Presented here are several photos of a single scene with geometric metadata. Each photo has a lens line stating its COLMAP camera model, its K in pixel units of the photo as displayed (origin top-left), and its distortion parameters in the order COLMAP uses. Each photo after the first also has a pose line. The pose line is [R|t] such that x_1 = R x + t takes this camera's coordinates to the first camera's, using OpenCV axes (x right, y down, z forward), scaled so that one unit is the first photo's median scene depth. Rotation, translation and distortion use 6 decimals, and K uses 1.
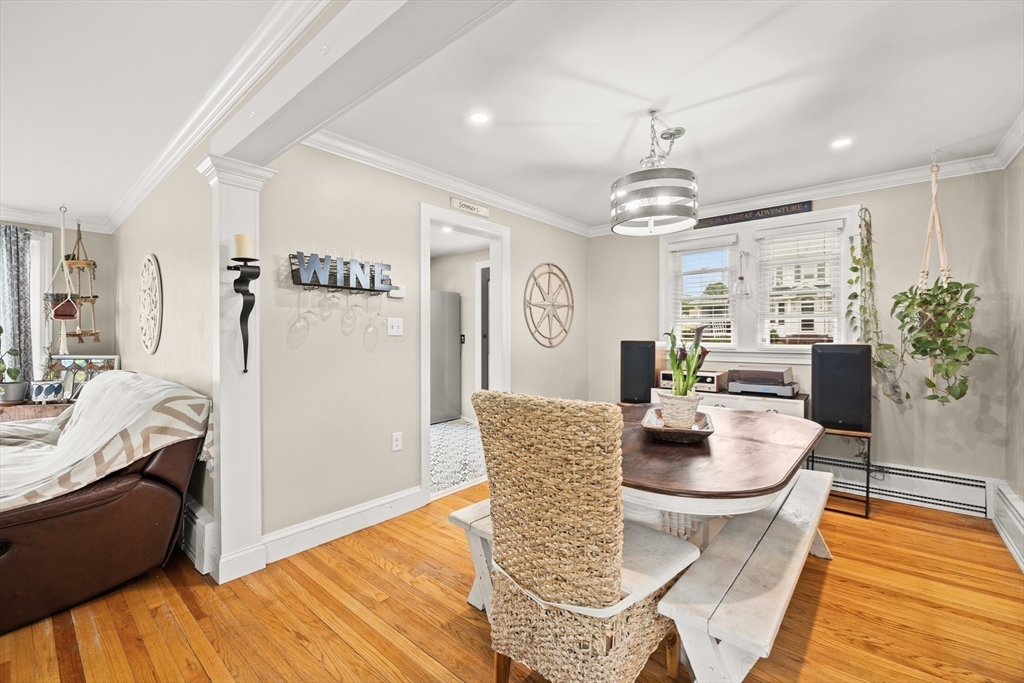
lens RADIAL K [[426.2, 0, 511.4], [0, 426.2, 338.3], [0, 0, 1]] dist [-0.015138, 0.002027]
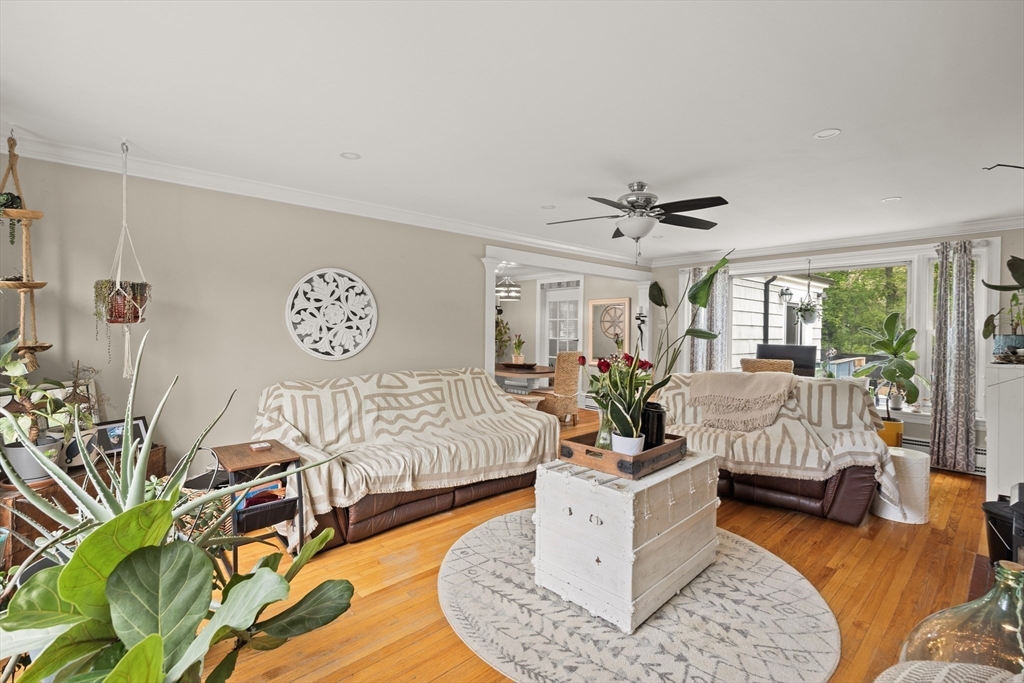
lens RADIAL K [[462.9, 0, 507.7], [0, 462.9, 332.6], [0, 0, 1]] dist [-0.006229, -0.000644]
pose [[0.136905, -0.003515, 0.990578, -1.975362], [0.005953, 0.999979, 0.002726, -0.032987], [-0.990566, 0.005524, 0.136923, 0.387004]]
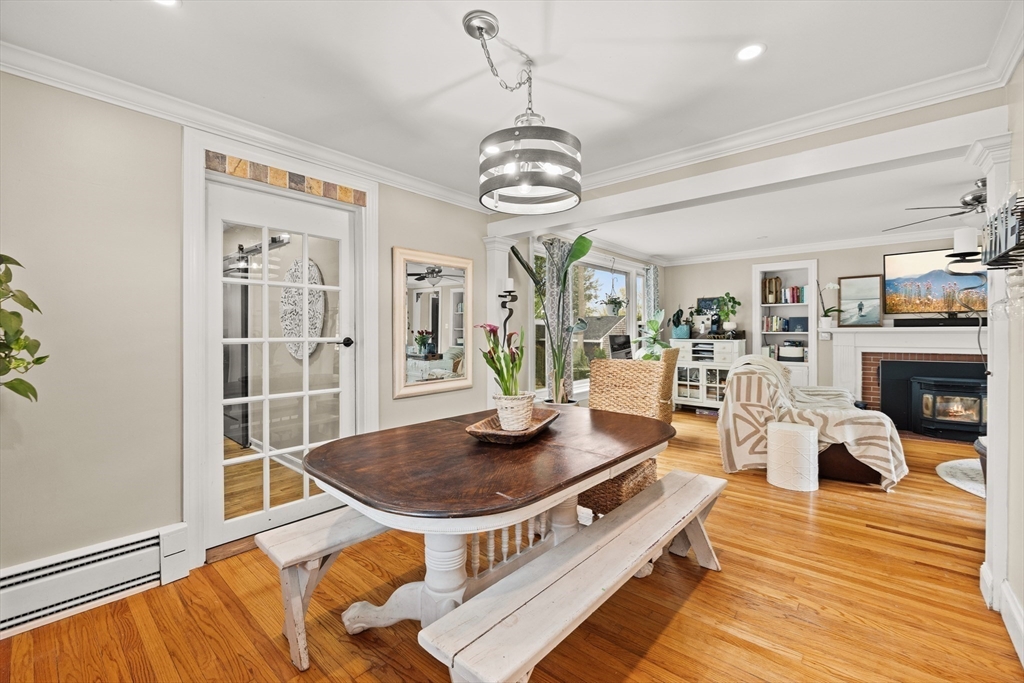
lens RADIAL K [[426.2, 0, 513.2], [0, 426.2, 332.5], [0, 0, 1]] dist [-0.015138, 0.002027]
pose [[-0.999998, 0.000328, 0.001802, 0.255132], [0.000351, 0.999920, 0.012683, -0.014445], [-0.001798, 0.012684, -0.999918, 1.277435]]
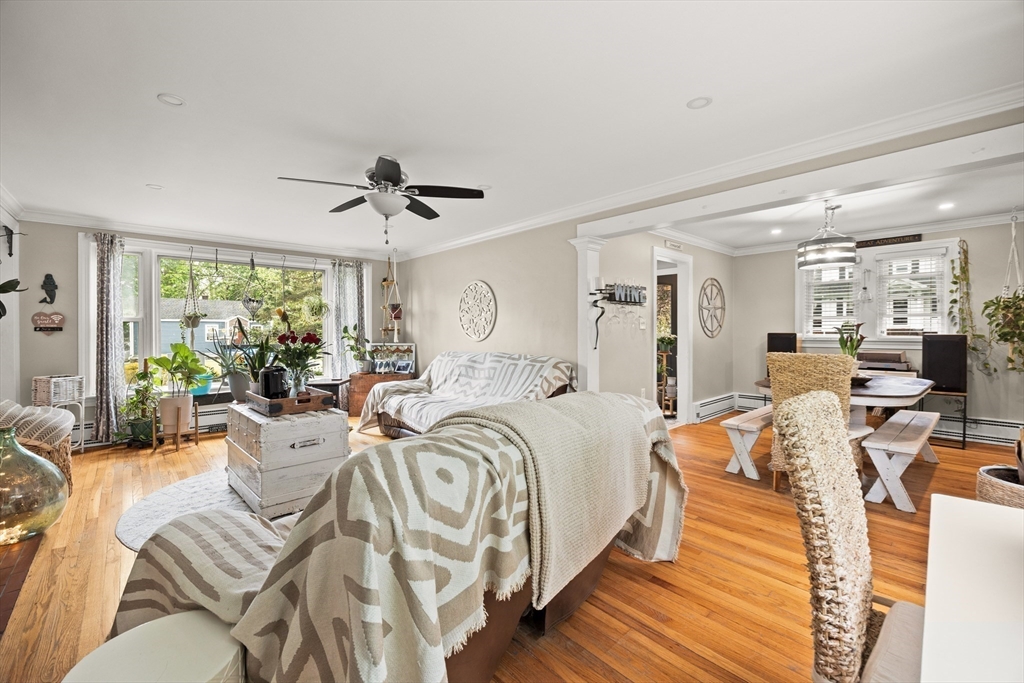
lens RADIAL K [[426.2, 0, 511.4], [0, 426.2, 336.5], [0, 0, 1]] dist [-0.015138, 0.002027]
pose [[0.991619, -0.000291, -0.129200, -0.511795], [0.001152, 0.999978, 0.006592, 0.008149], [0.129195, -0.006685, 0.991597, -0.628949]]
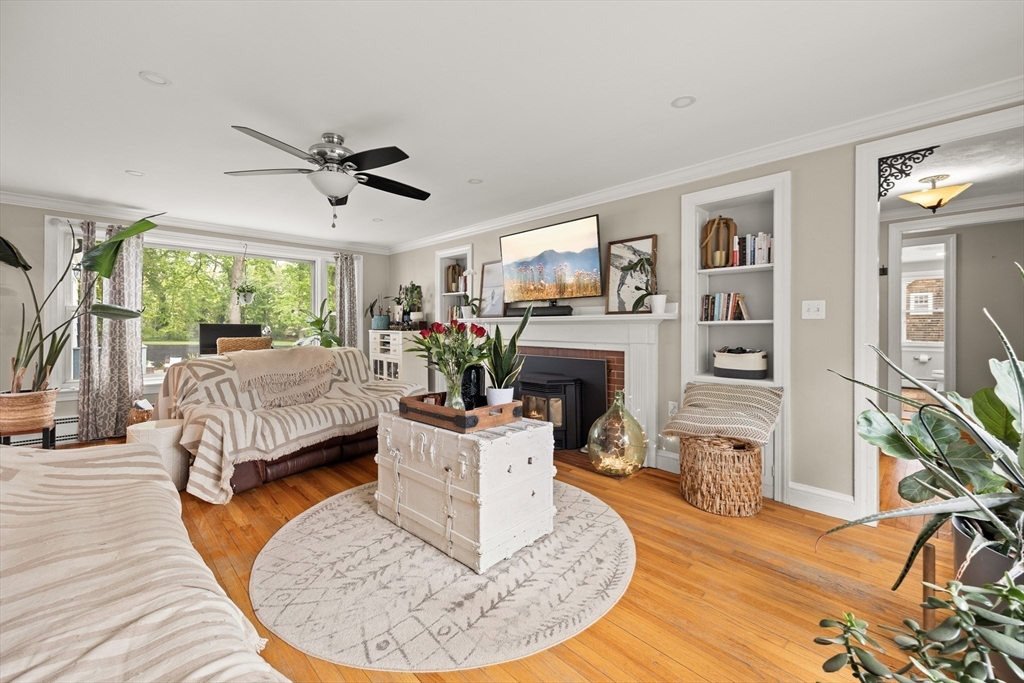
lens RADIAL K [[415.7, 0, 505.4], [0, 415.7, 320.6], [0, 0, 1]] dist [0.008490, -0.000604]
pose [[-0.997331, -0.010306, 0.072283, -1.282380], [-0.011098, 0.999882, -0.010575, 0.014011], [-0.072166, -0.011349, -0.997328, 1.077834]]
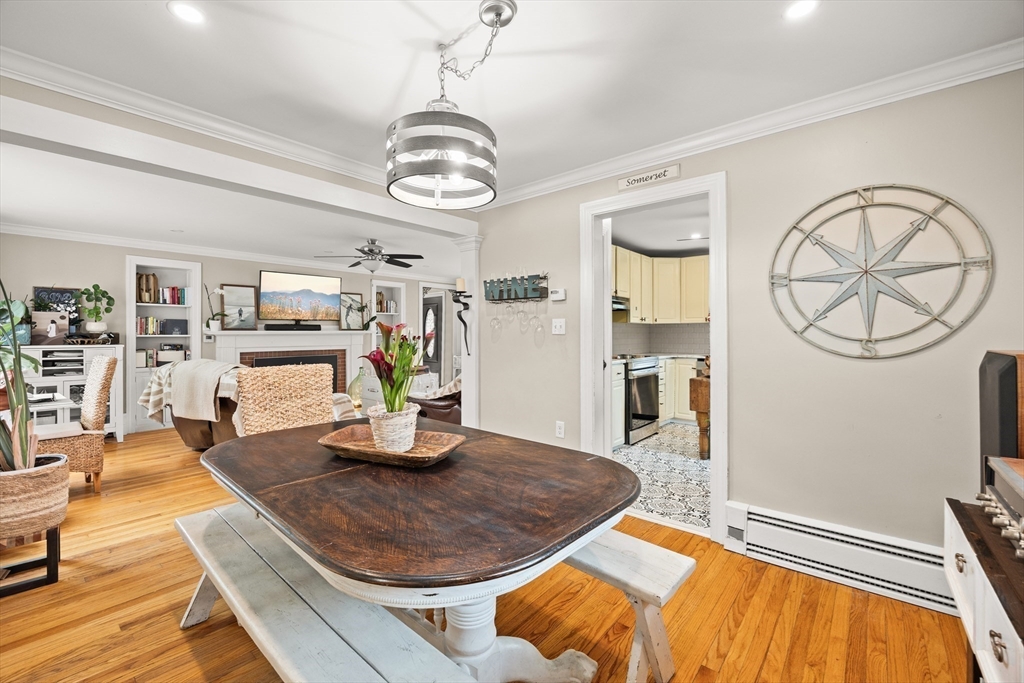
lens RADIAL K [[426.2, 0, 501.3], [0, 426.2, 328.0], [0, 0, 1]] dist [-0.015138, 0.002027]
pose [[-0.010212, -0.014540, -0.999842, 0.772532], [-0.007422, 0.999868, -0.014465, -0.005633], [0.999920, 0.007273, -0.010319, 0.782115]]
